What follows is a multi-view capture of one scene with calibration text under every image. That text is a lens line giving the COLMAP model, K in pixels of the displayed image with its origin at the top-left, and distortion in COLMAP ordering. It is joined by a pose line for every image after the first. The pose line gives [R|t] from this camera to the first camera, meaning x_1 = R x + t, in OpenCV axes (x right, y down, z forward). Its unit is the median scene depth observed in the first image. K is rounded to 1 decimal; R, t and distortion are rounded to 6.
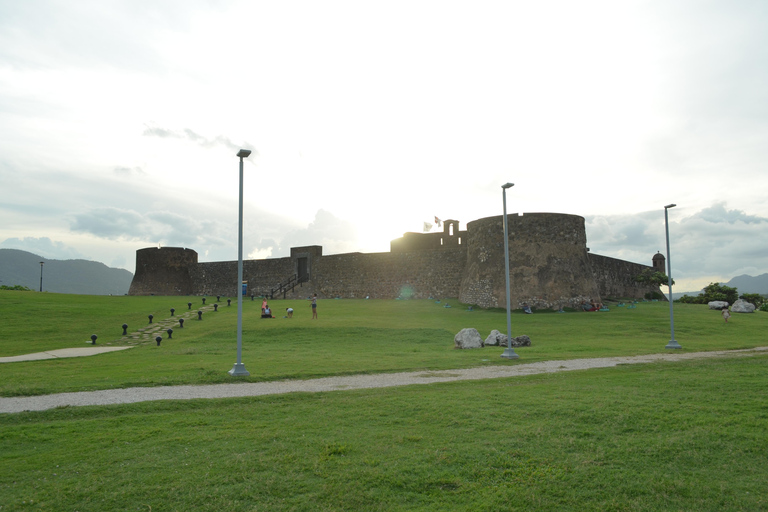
lens RADIAL K [[607.7, 0, 388.7], [0, 607.7, 269.1], [0, 0, 1]] dist [-0.008517, -0.004346]
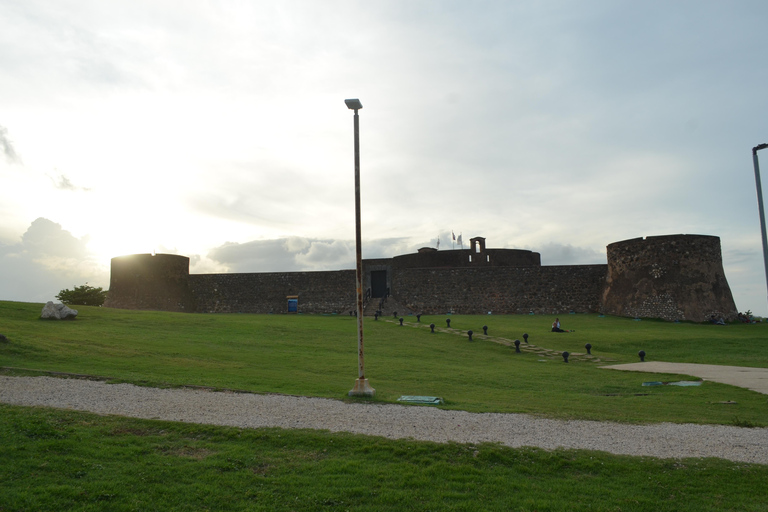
lens RADIAL K [[607.7, 0, 388.7], [0, 607.7, 269.1], [0, 0, 1]] dist [-0.008517, -0.004346]
pose [[0.912358, 0.025814, 0.408578, -0.607024], [-0.012019, 0.999269, -0.036296, 0.014441], [-0.409216, 0.028204, 0.912001, 0.184342]]
